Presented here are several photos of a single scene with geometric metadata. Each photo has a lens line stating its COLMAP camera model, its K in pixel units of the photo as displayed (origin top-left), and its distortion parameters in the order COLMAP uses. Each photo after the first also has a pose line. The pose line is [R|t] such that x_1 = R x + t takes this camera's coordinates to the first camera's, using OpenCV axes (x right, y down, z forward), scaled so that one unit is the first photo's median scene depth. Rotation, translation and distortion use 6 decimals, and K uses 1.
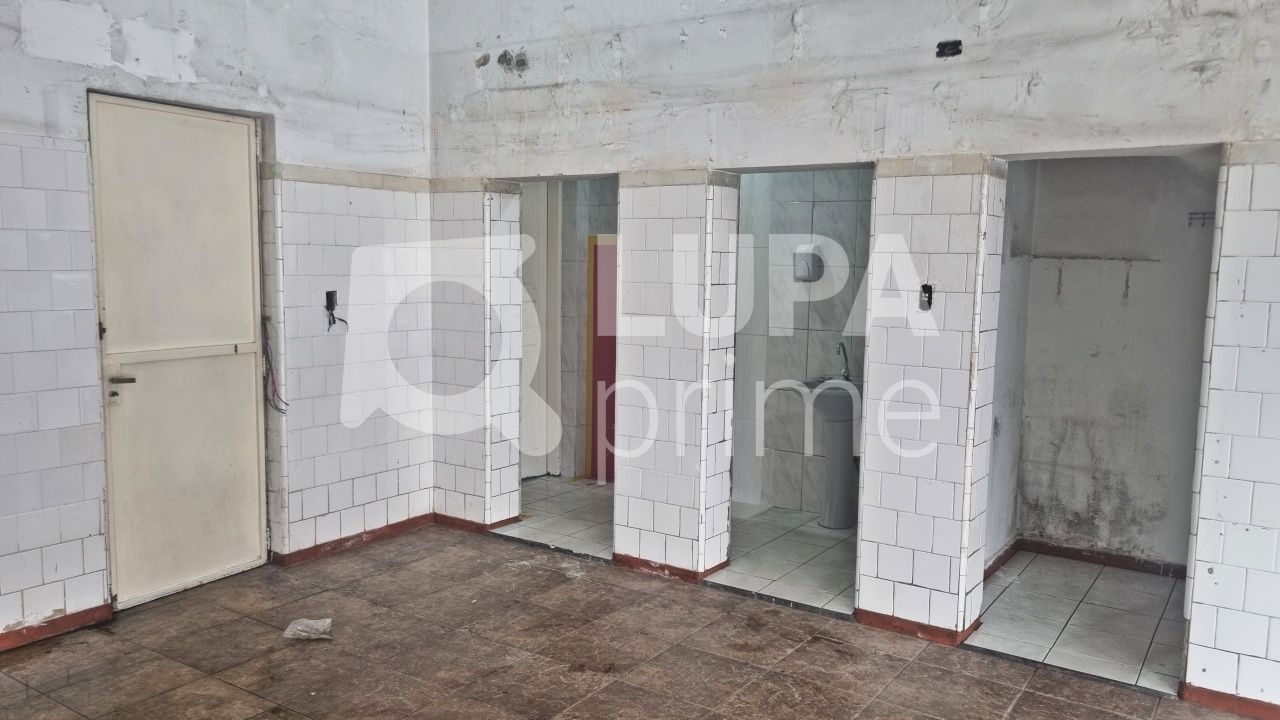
lens RADIAL K [[960.8, 0, 651.8], [0, 960.8, 363.1], [0, 0, 1]] dist [0.057675, -0.040133]
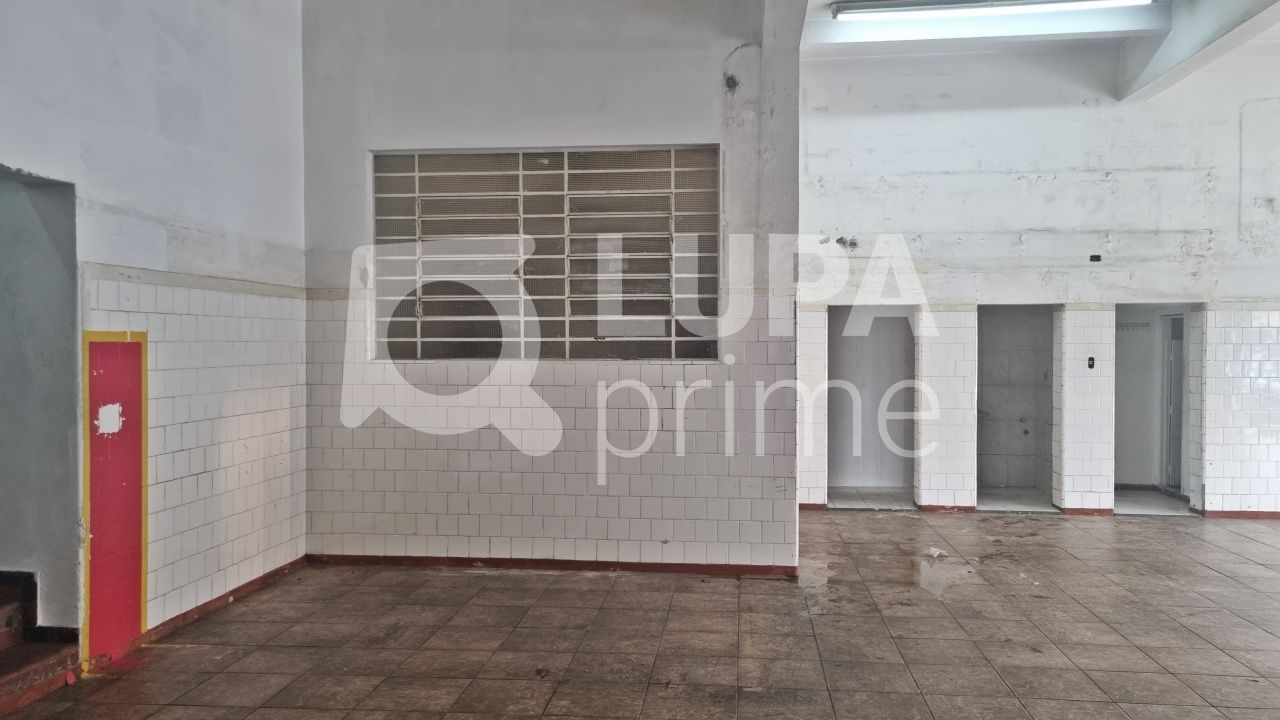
lens RADIAL K [[960.8, 0, 655.9], [0, 960.8, 359.5], [0, 0, 1]] dist [0.057675, -0.040133]
pose [[0.874692, -0.024404, 0.484064, -1.667294], [0.066960, 0.995239, -0.070820, 0.016907], [-0.480031, 0.094358, 0.872162, -0.494317]]
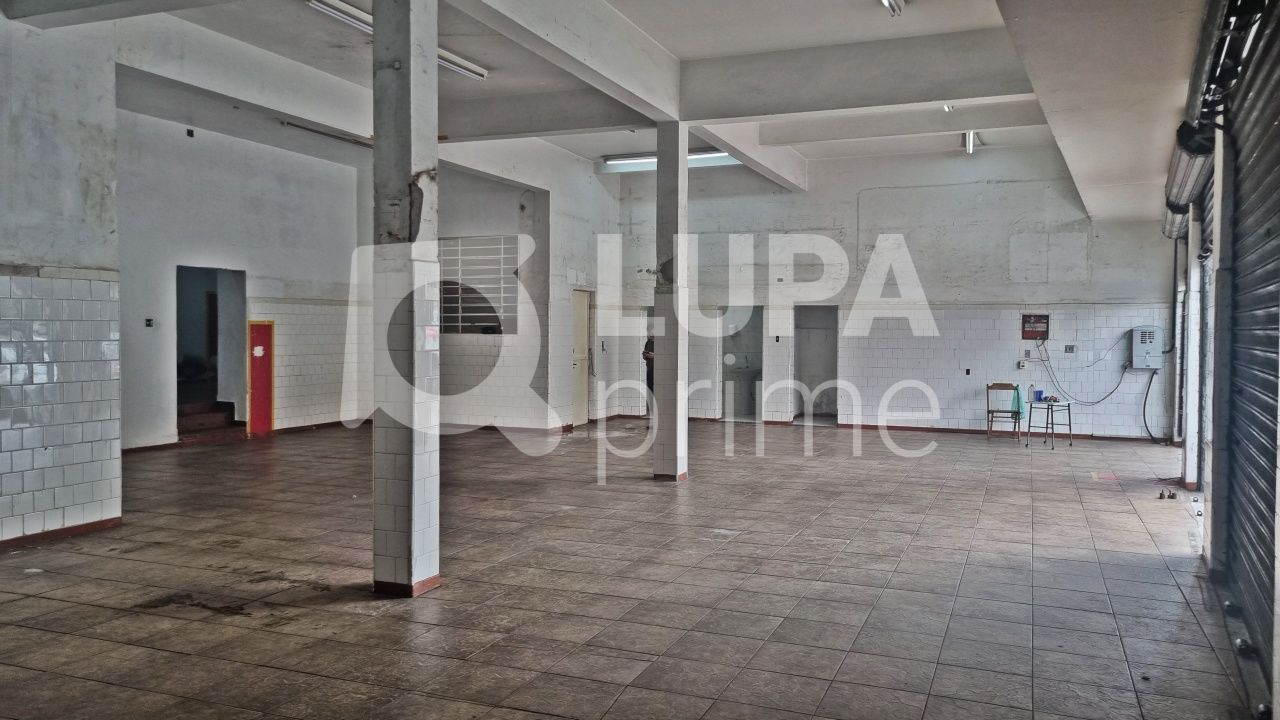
lens RADIAL K [[960.8, 0, 646.2], [0, 960.8, 353.8], [0, 0, 1]] dist [0.057675, -0.040133]
pose [[0.976878, -0.016092, 0.213190, -1.074533], [0.032618, 0.996708, -0.074230, 0.264203], [-0.211293, 0.079468, 0.974187, -2.709858]]
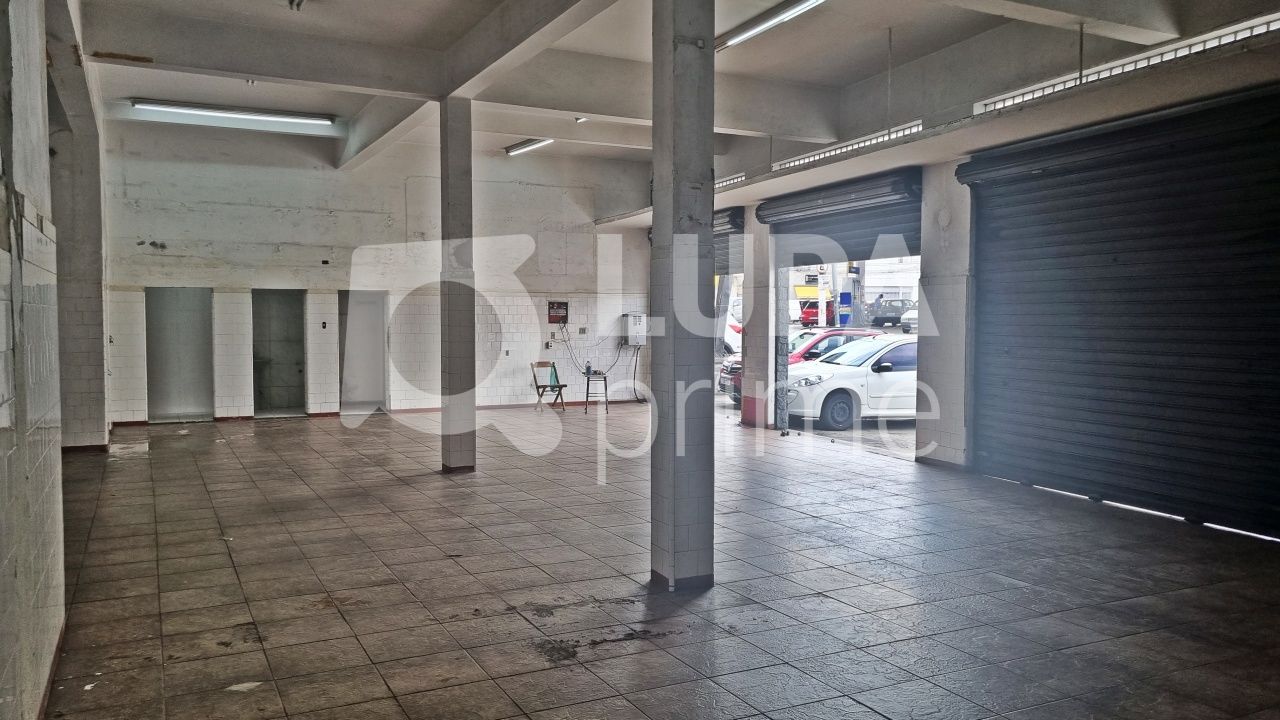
lens RADIAL K [[960.8, 0, 642.0], [0, 960.8, 365.2], [0, 0, 1]] dist [0.057675, -0.040133]
pose [[0.480642, -0.060424, 0.874833, -2.364268], [0.099701, 0.994920, 0.013942, 0.153426], [-0.871231, 0.080521, 0.484224, -1.853522]]
